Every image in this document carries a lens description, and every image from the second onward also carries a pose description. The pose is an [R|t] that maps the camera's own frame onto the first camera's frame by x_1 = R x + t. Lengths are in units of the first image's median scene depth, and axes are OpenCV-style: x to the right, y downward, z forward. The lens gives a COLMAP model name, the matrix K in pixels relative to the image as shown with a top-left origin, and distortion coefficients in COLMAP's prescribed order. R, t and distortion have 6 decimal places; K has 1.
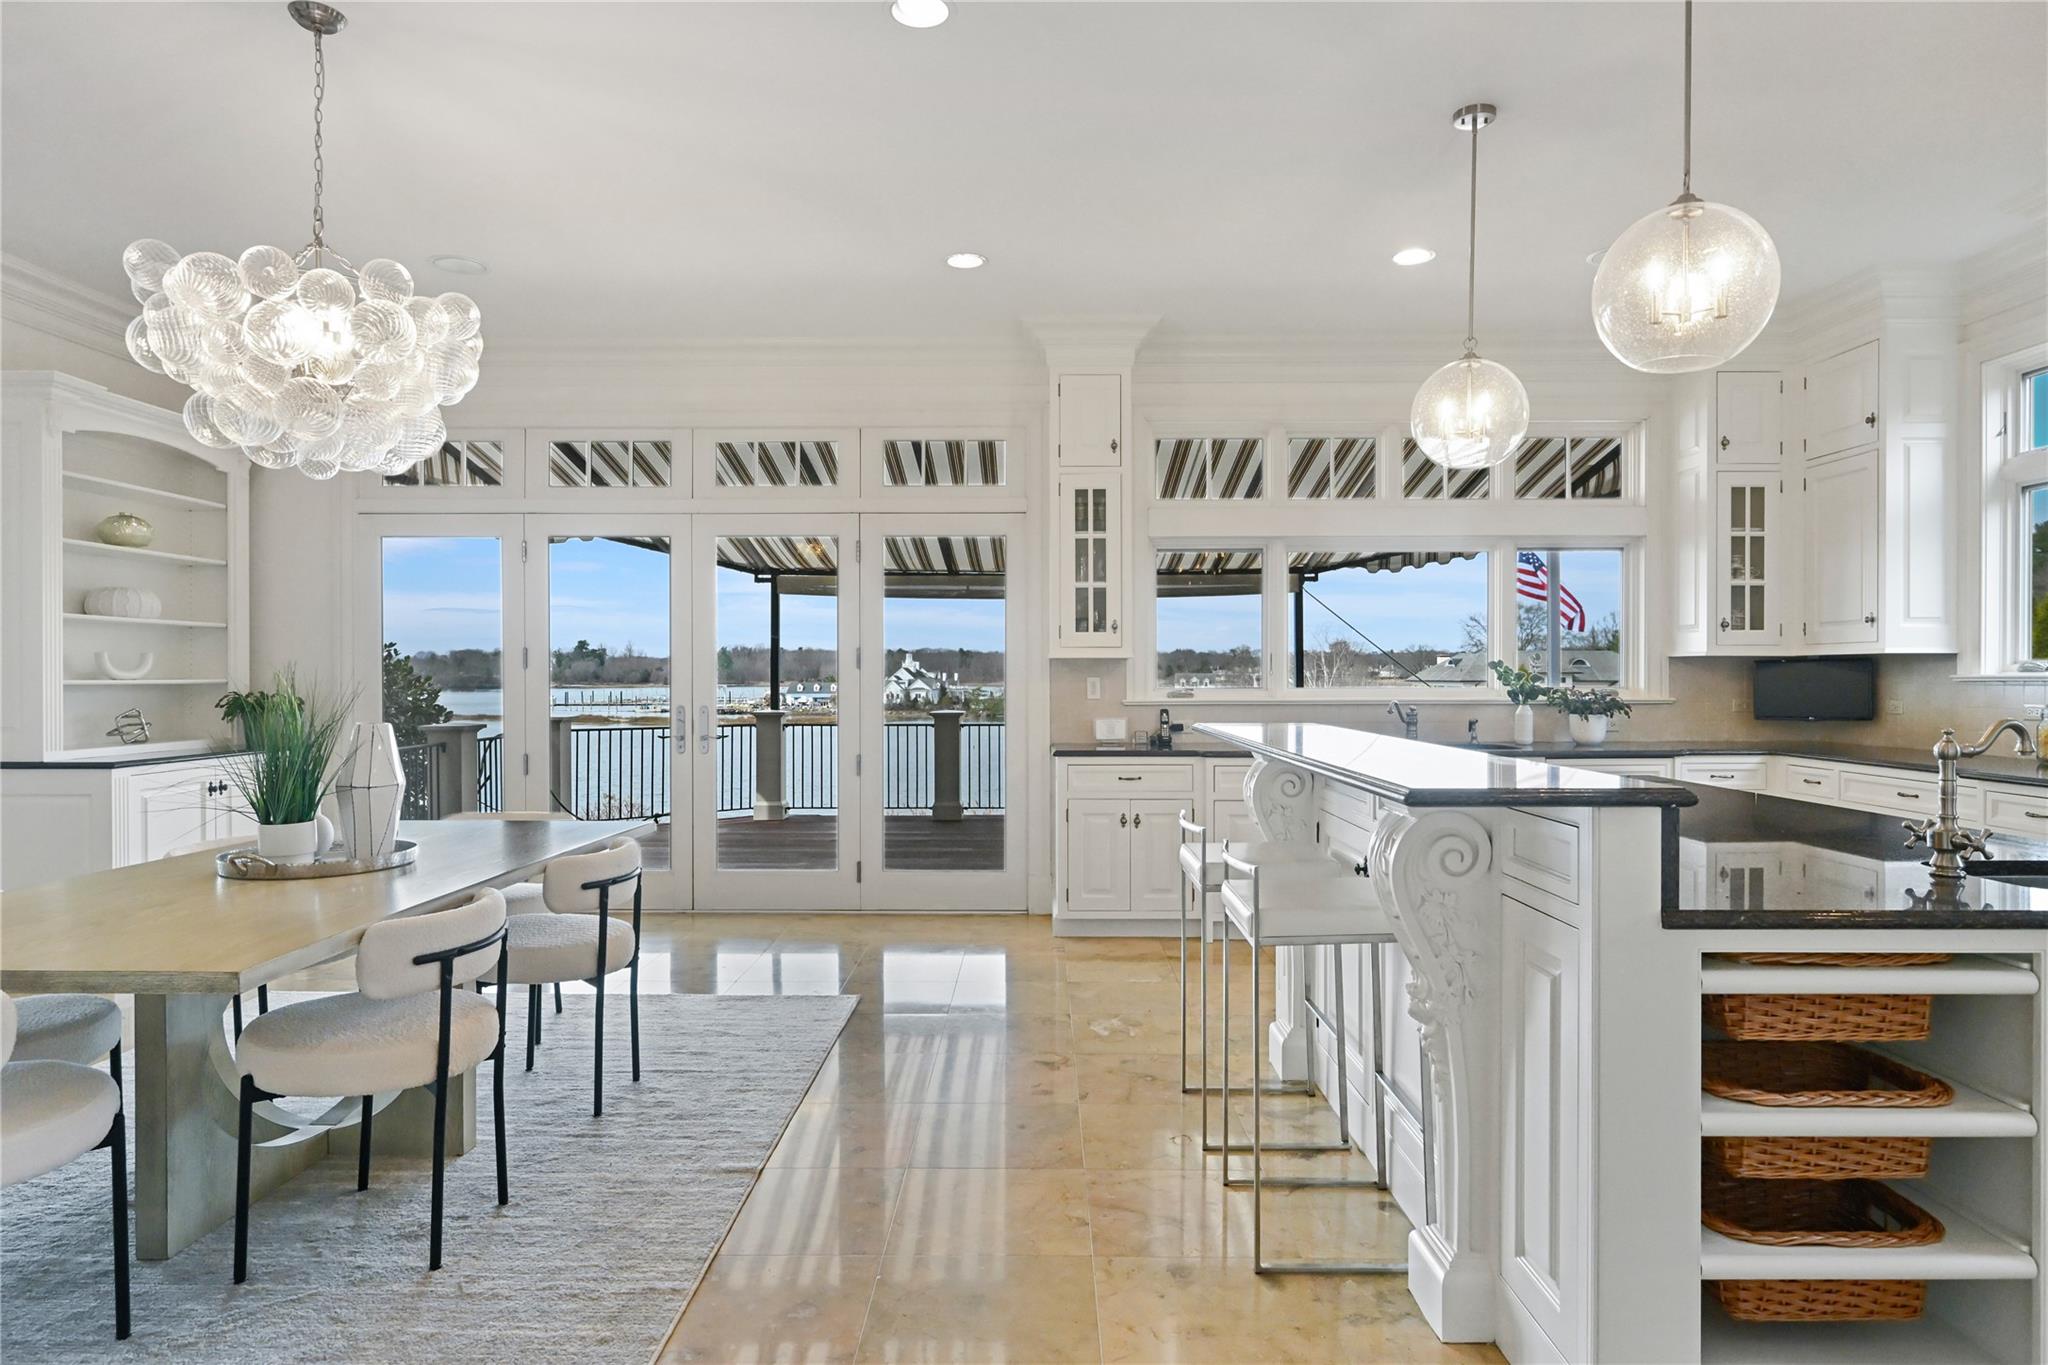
lens RADIAL K [[1182.2, 0, 1033.3], [0, 1182.2, 686.8], [0, 0, 1]] dist [-0.004369, -0.000424]
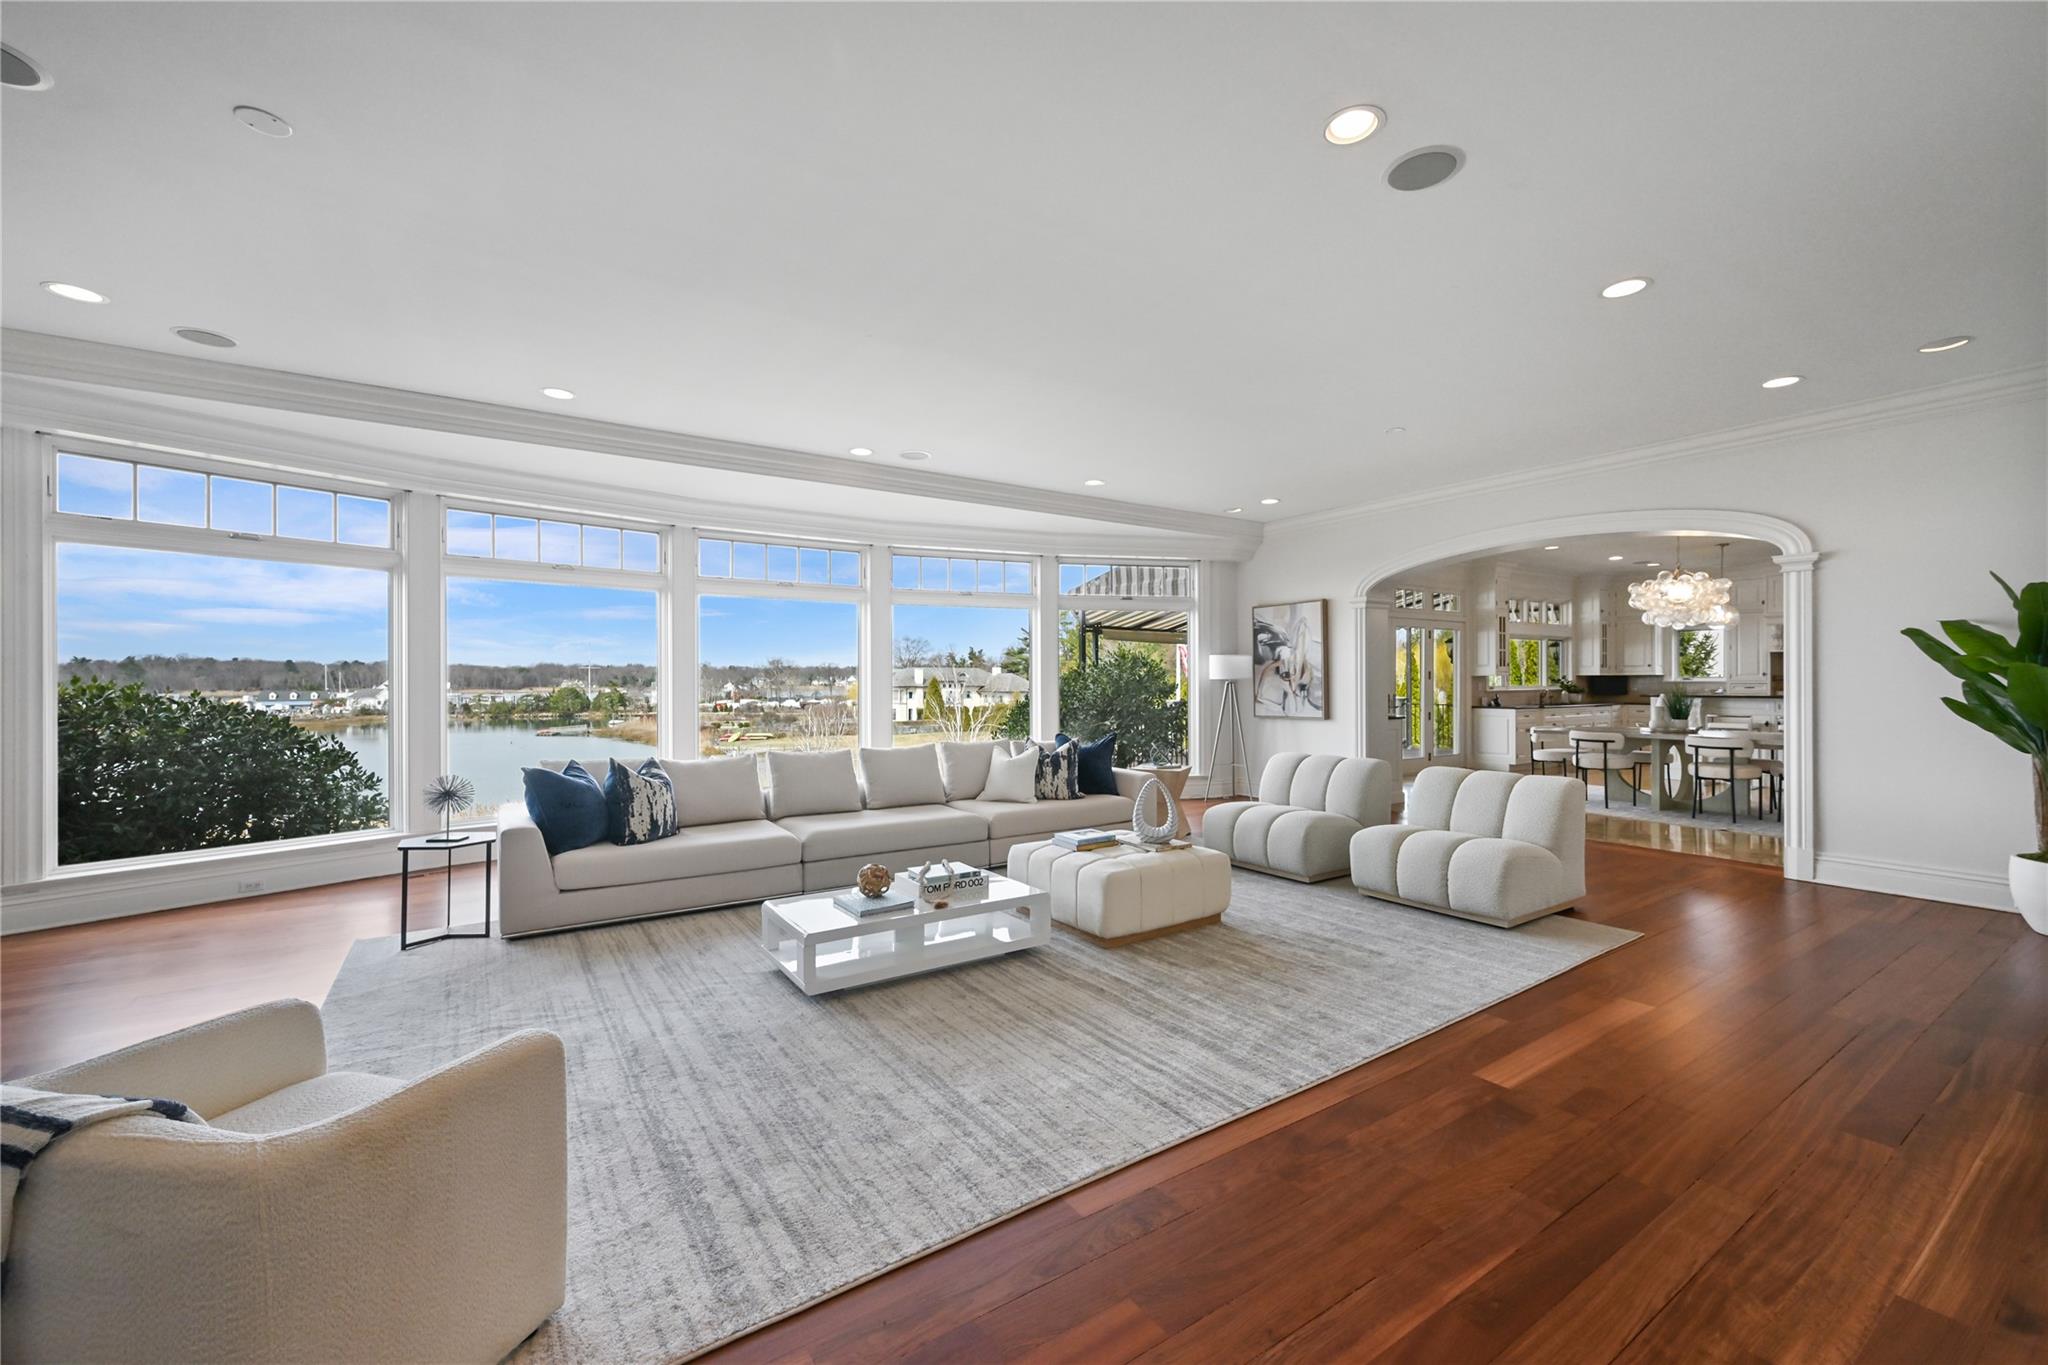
lens RADIAL K [[817.8, 0, 1023.6], [0, 817.8, 680.9], [0, 0, 1]] dist [0.003176, -0.000027]
pose [[0.829311, -0.001245, 0.558786, -2.008530], [0.008056, 0.999920, -0.009728, -0.001165], [-0.558729, 0.012569, 0.829255, 0.004120]]
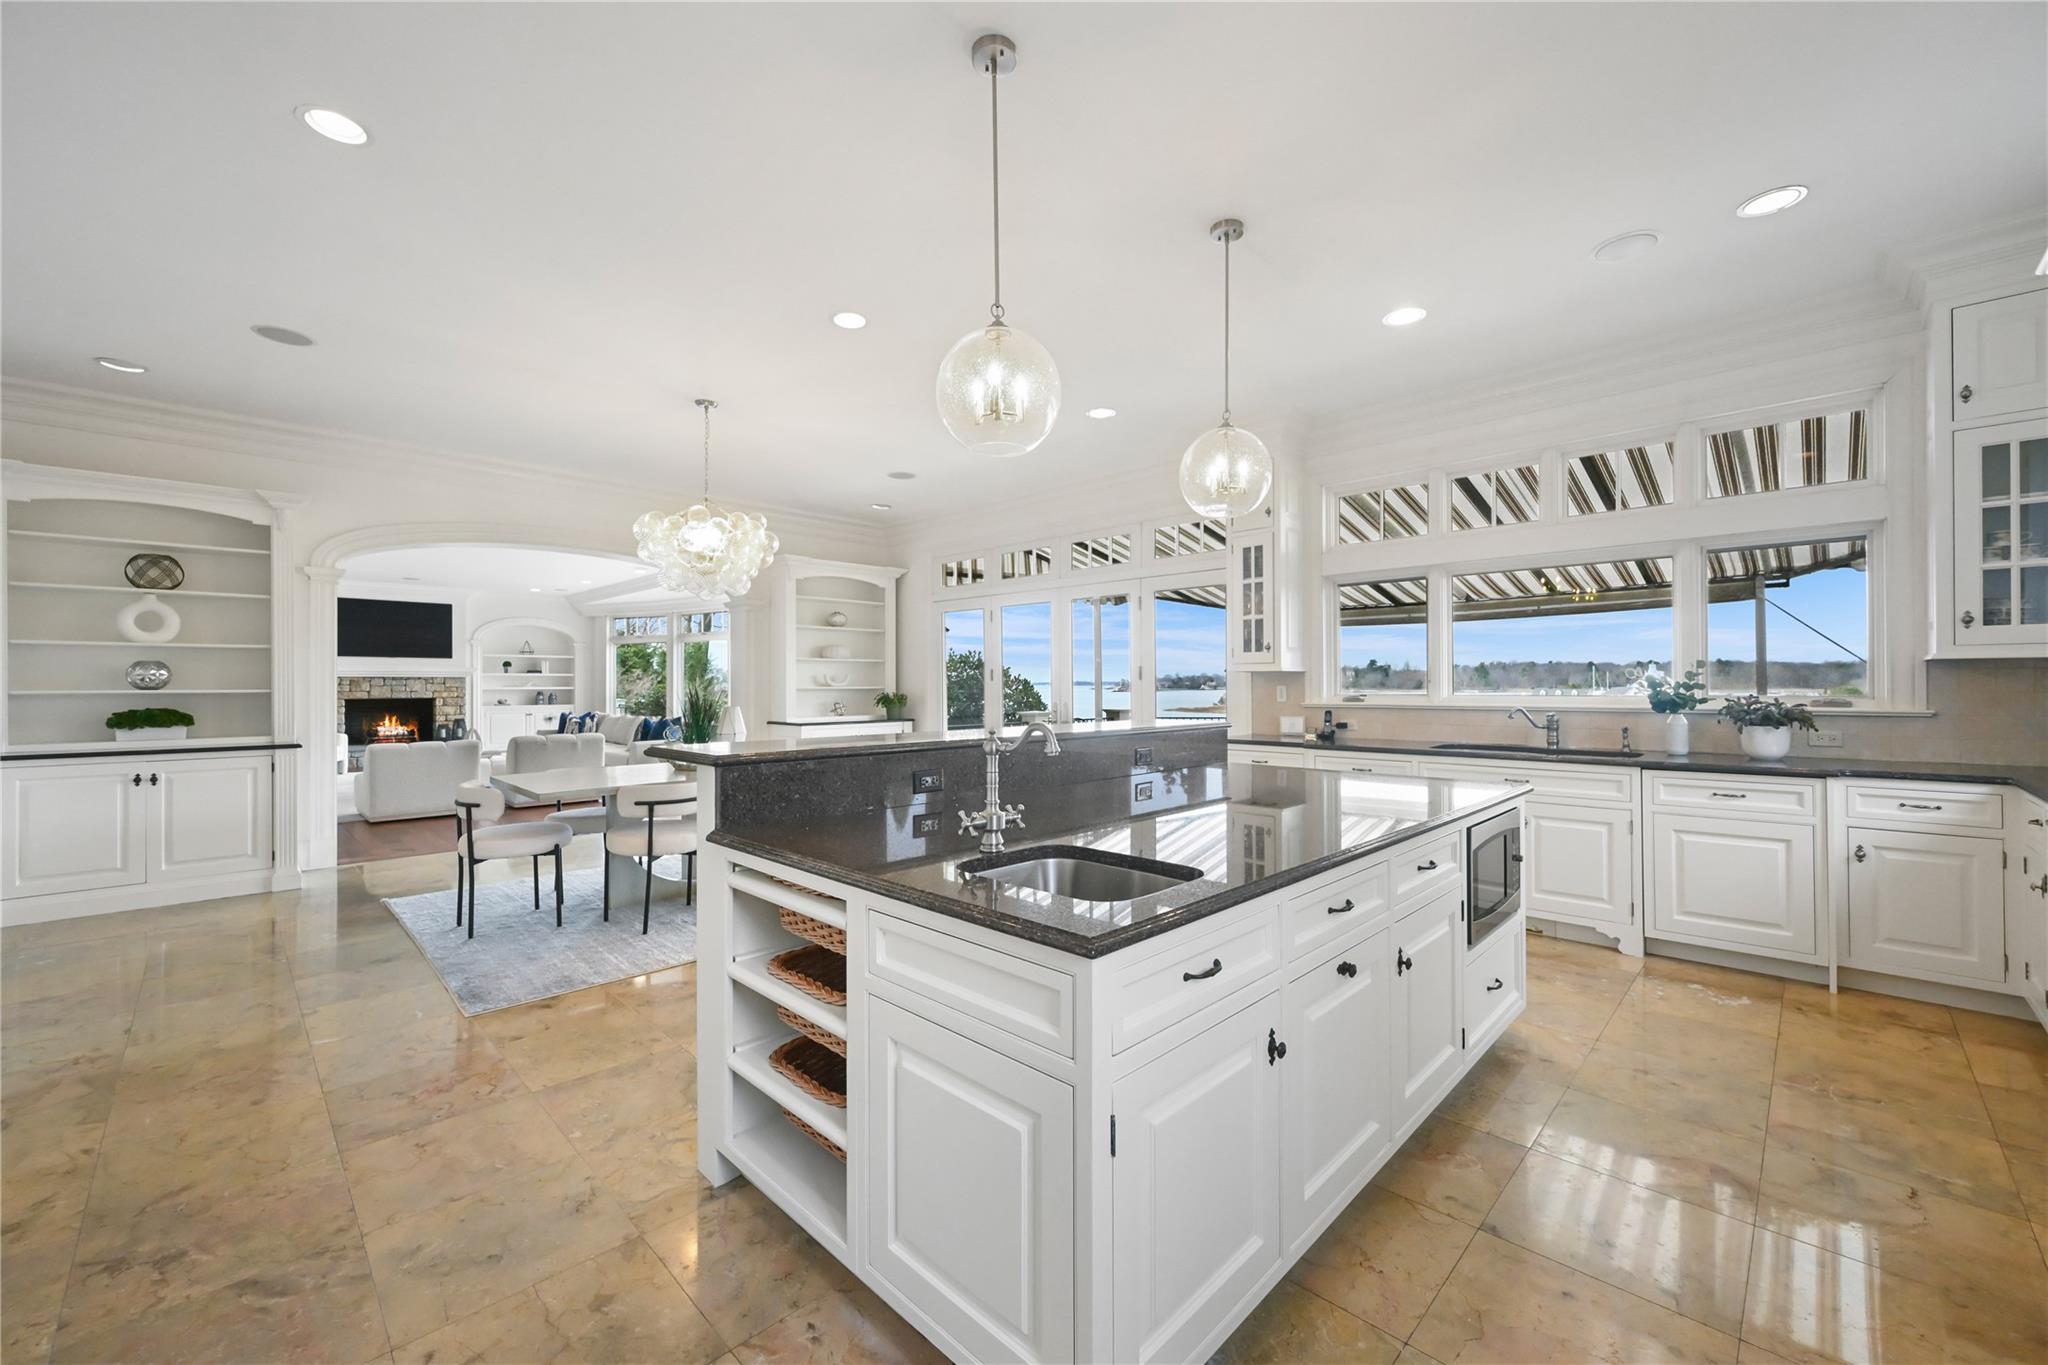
lens RADIAL K [[817.8, 0, 1029.9], [0, 817.8, 676.5], [0, 0, 1]] dist [0.003176, -0.000027]
pose [[0.713328, -0.007976, -0.700785, 0.512115], [-0.004932, 0.999853, -0.016400, -0.001840], [0.700813, 0.015155, 0.713184, 0.153331]]
